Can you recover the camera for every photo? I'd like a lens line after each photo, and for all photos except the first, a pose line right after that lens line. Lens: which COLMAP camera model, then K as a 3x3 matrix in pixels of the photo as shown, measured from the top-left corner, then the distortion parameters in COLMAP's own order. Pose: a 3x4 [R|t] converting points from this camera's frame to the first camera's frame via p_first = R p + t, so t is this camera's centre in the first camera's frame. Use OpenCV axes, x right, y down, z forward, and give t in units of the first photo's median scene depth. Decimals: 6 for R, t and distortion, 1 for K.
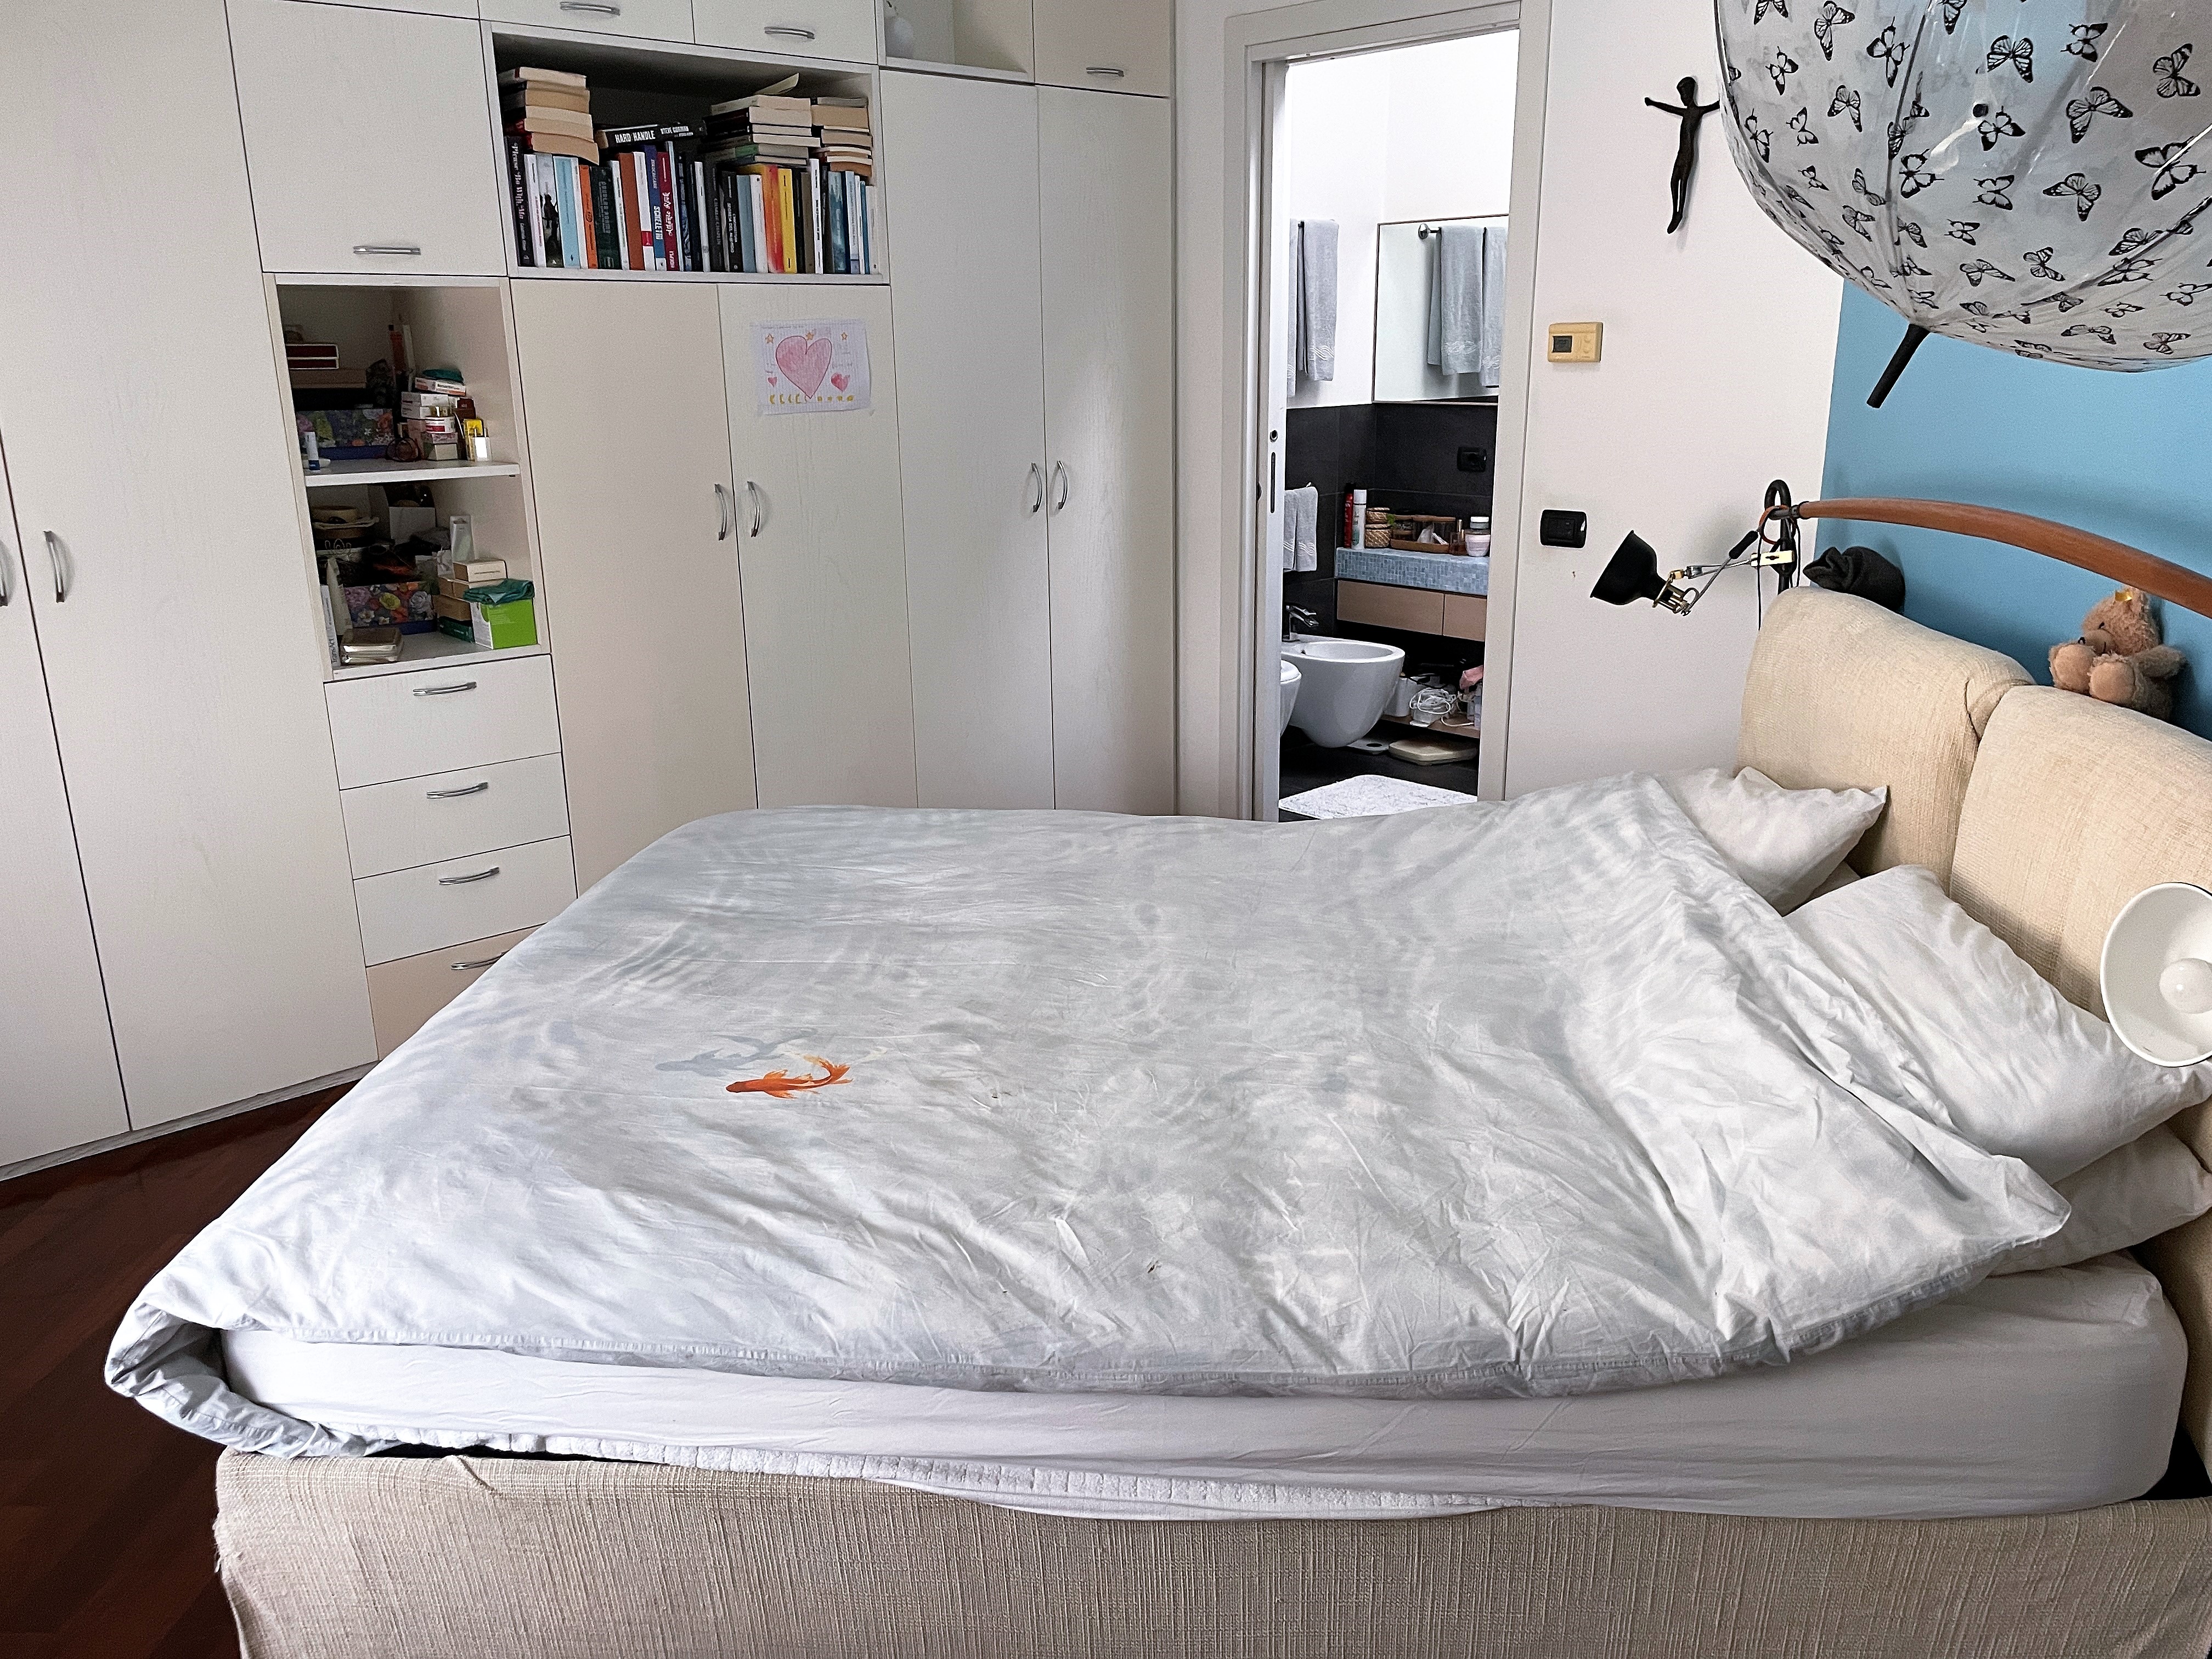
lens RADIAL K [[1680.6, 0, 1107.8], [0, 1680.6, 822.8], [0, 0, 1]] dist [0.048495, -0.000607]
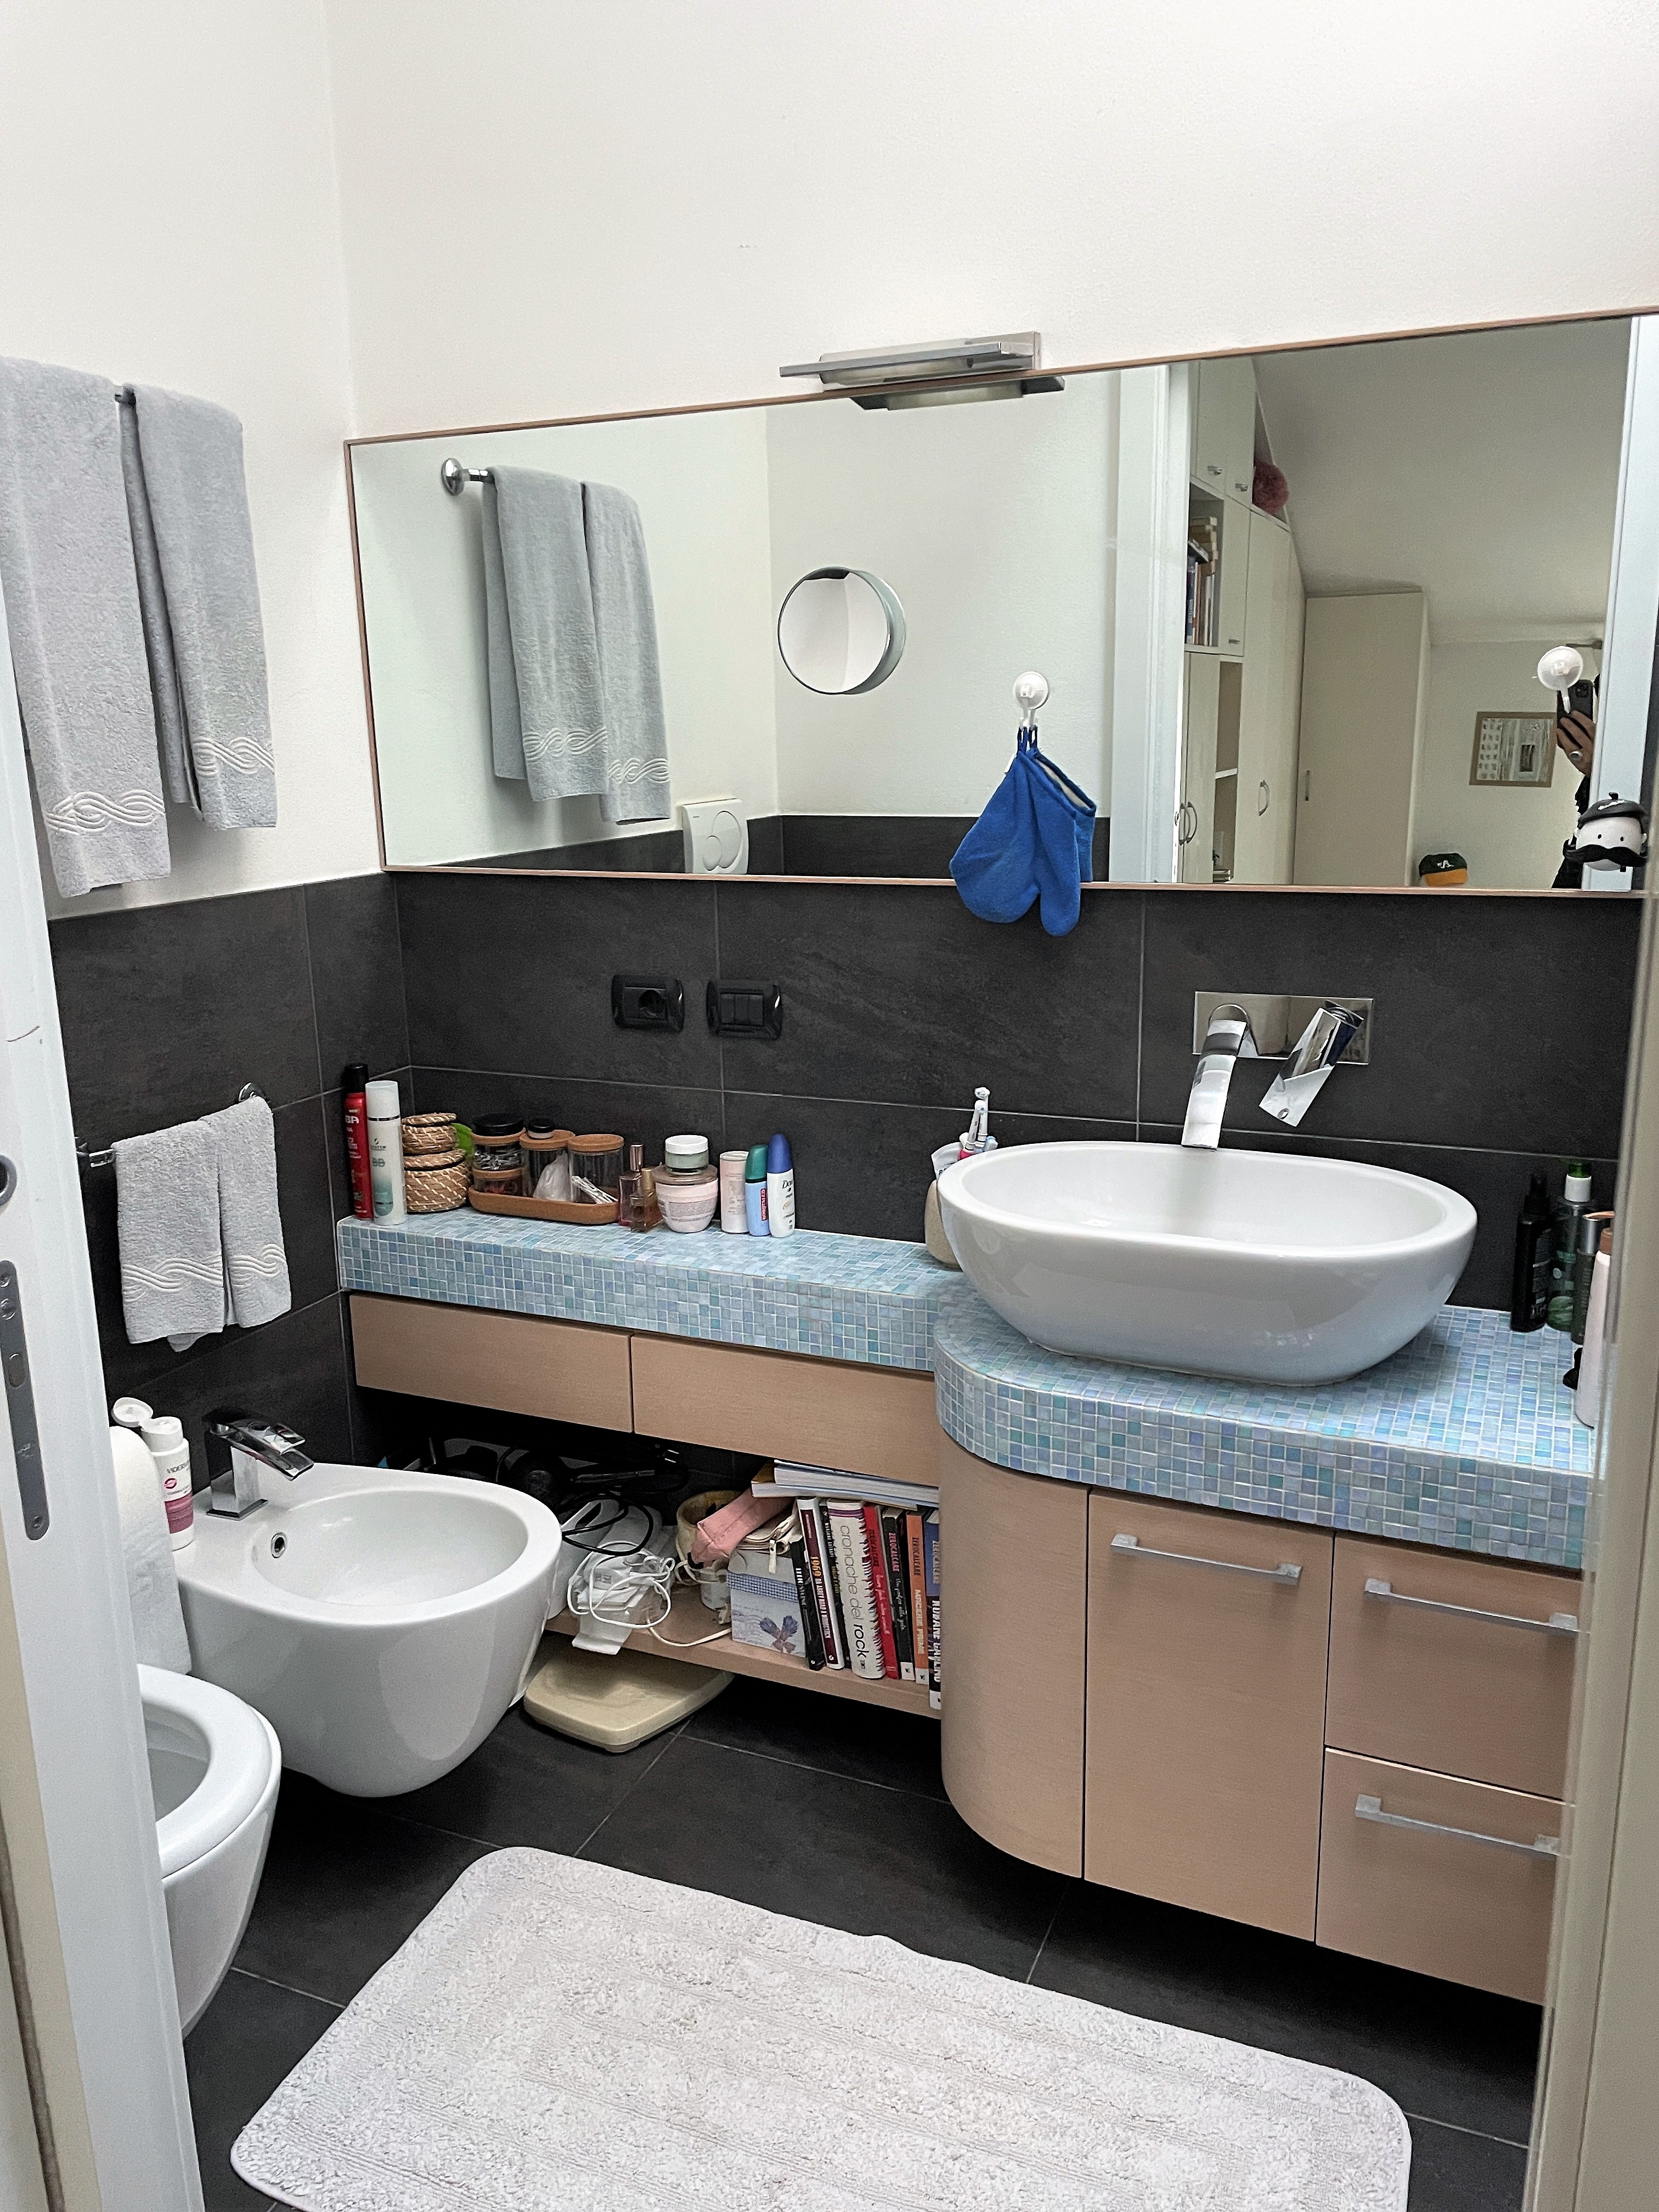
lens RADIAL K [[1680.6, 0, 823.8], [0, 1680.6, 1111.0], [0, 0, 1]] dist [0.048495, -0.000607]
pose [[0.907582, -0.102412, 0.407193, 0.080461], [0.127095, 0.991309, -0.033957, -0.163898], [-0.400177, 0.082571, 0.912711, 0.586772]]
